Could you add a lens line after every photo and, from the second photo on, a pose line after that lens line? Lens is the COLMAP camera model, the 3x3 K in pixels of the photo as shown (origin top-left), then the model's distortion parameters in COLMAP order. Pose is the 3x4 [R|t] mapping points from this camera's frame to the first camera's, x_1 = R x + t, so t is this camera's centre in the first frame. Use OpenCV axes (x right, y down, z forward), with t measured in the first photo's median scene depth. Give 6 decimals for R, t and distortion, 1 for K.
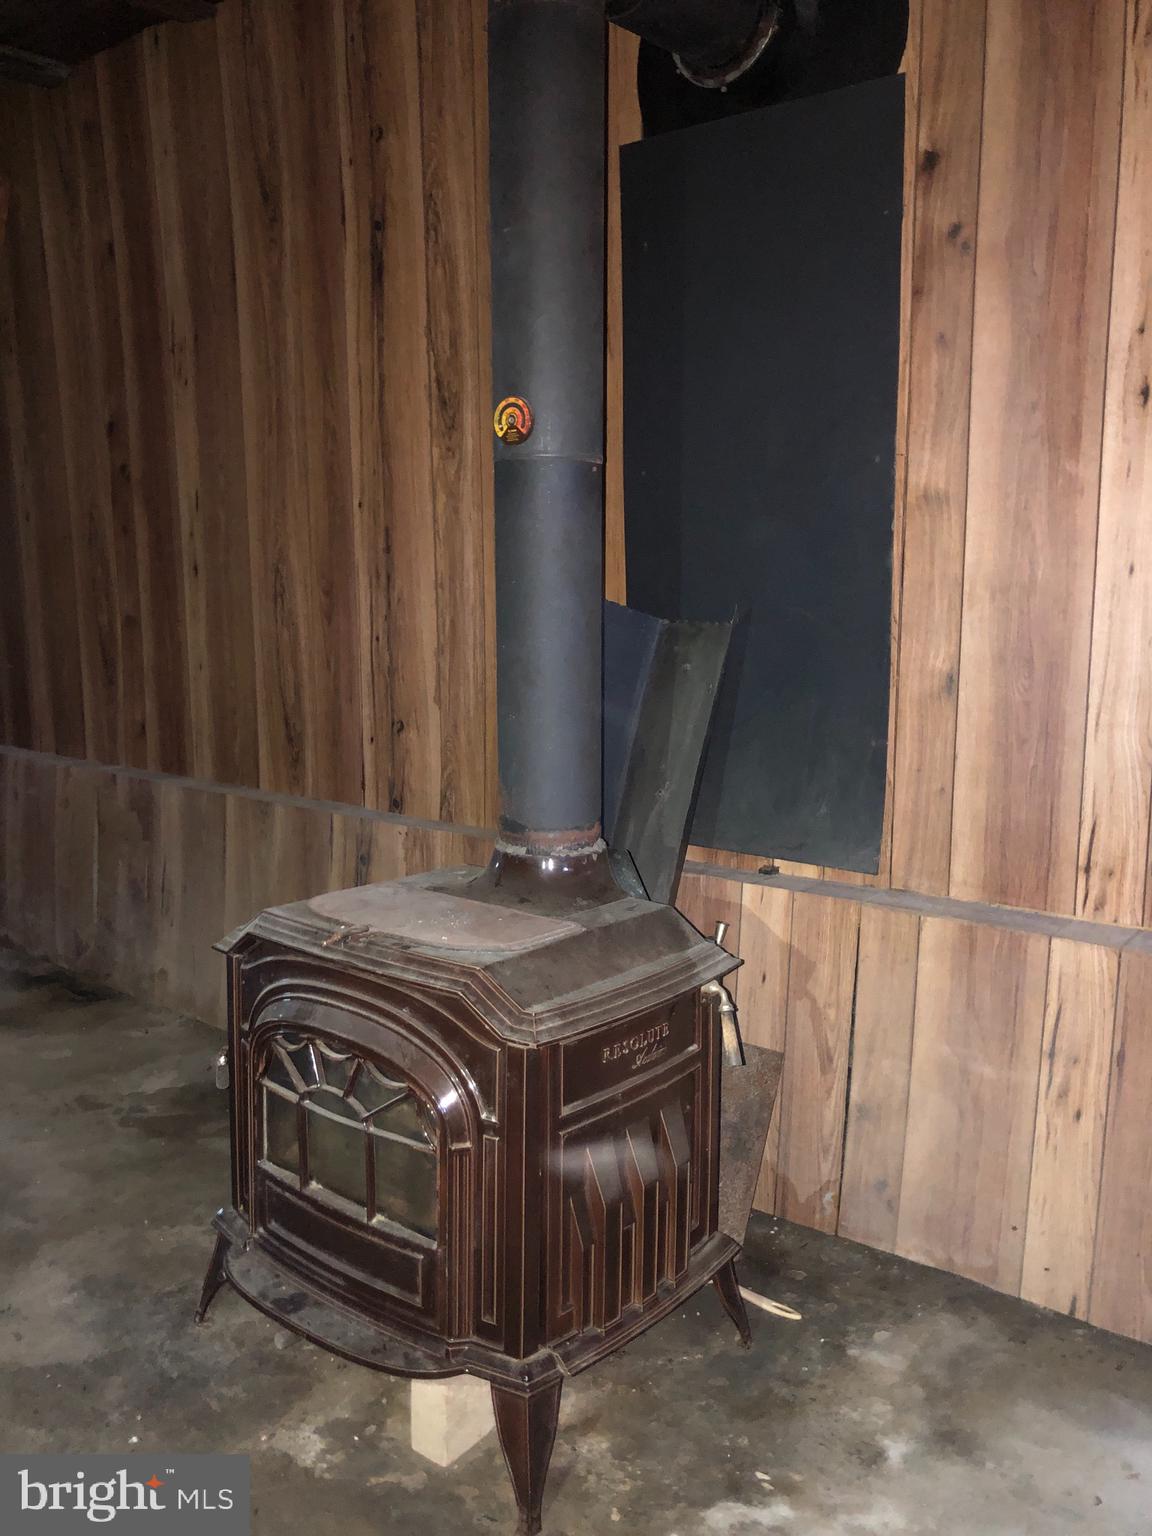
lens RADIAL K [[1270.7, 0, 576.0], [0, 1270.7, 768.0], [0, 0, 1]] dist [0.007731, -0.004883]
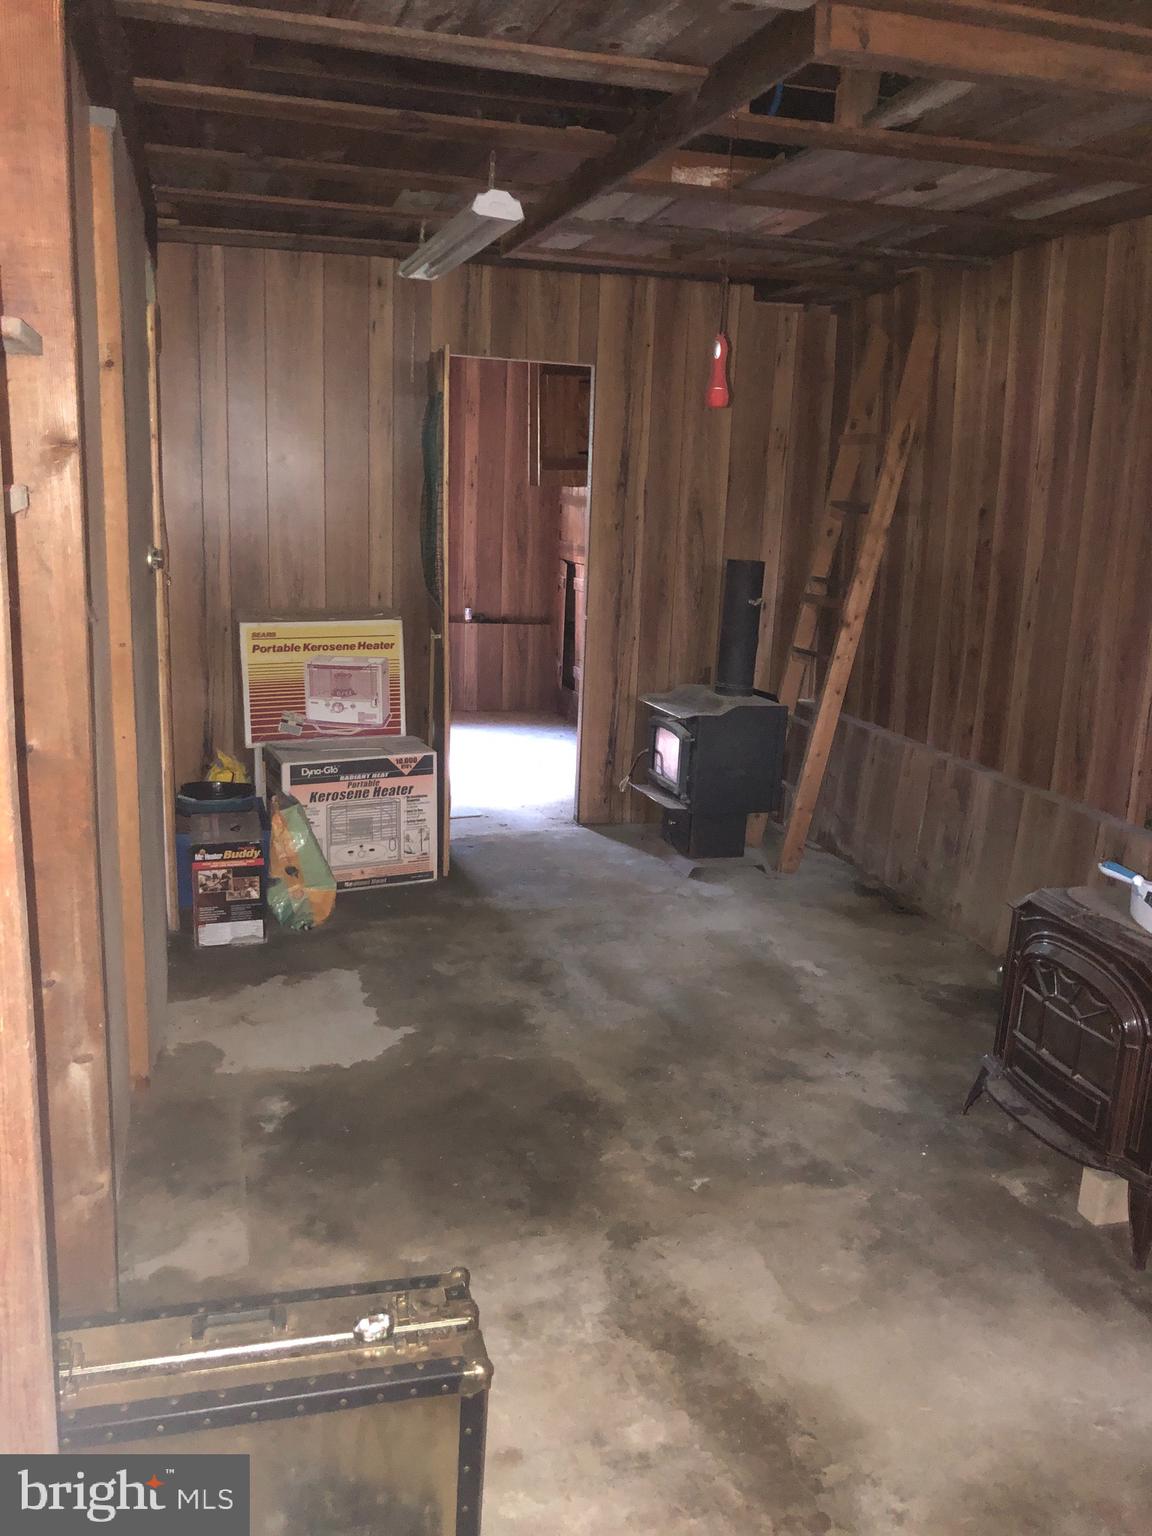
lens RADIAL K [[1270.7, 0, 576.0], [0, 1270.7, 768.0], [0, 0, 1]] dist [0.007731, -0.004883]
pose [[0.814605, 0.157488, -0.558225, 0.172159], [-0.126544, 0.987503, 0.093935, -0.128362], [0.566043, -0.005880, 0.824355, -0.746560]]
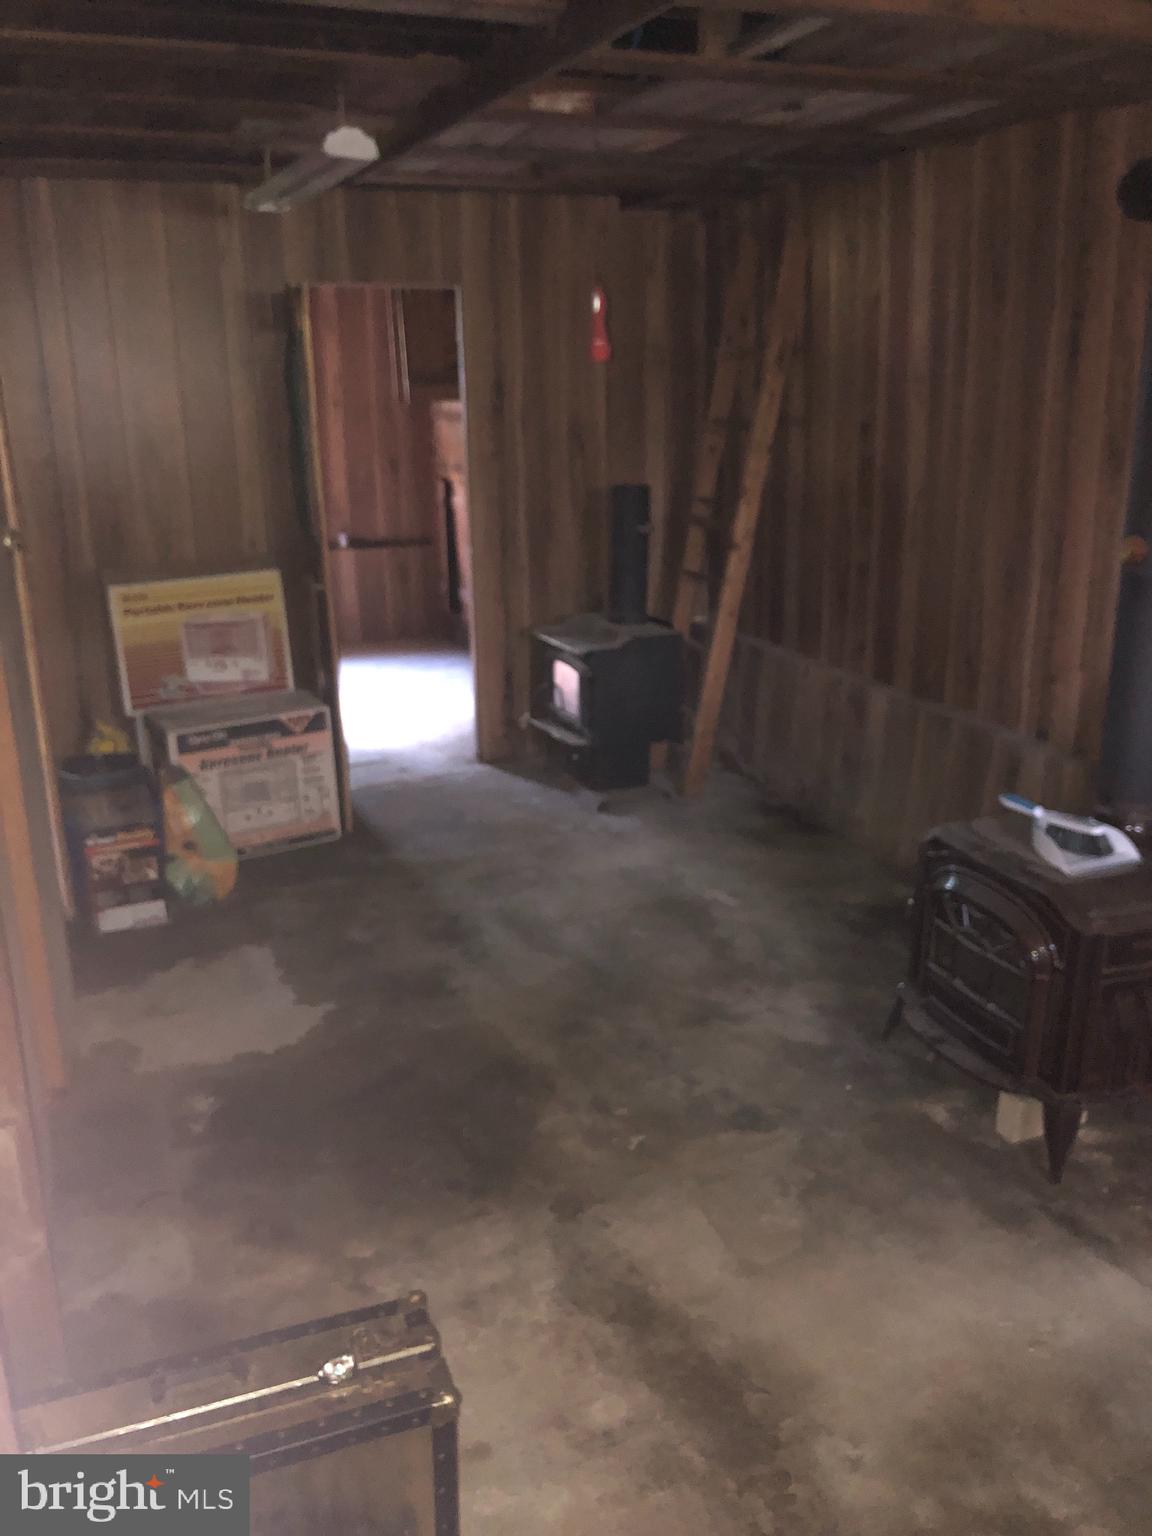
lens RADIAL K [[1287.0, 0, 588.5], [0, 1287.0, 758.8], [0, 0, 1]] dist [-0.007334, -0.007711]
pose [[0.874515, 0.132934, -0.466425, 0.134897], [-0.064569, 0.985054, 0.159684, -0.223145], [0.480681, -0.109530, 0.870028, -0.746506]]
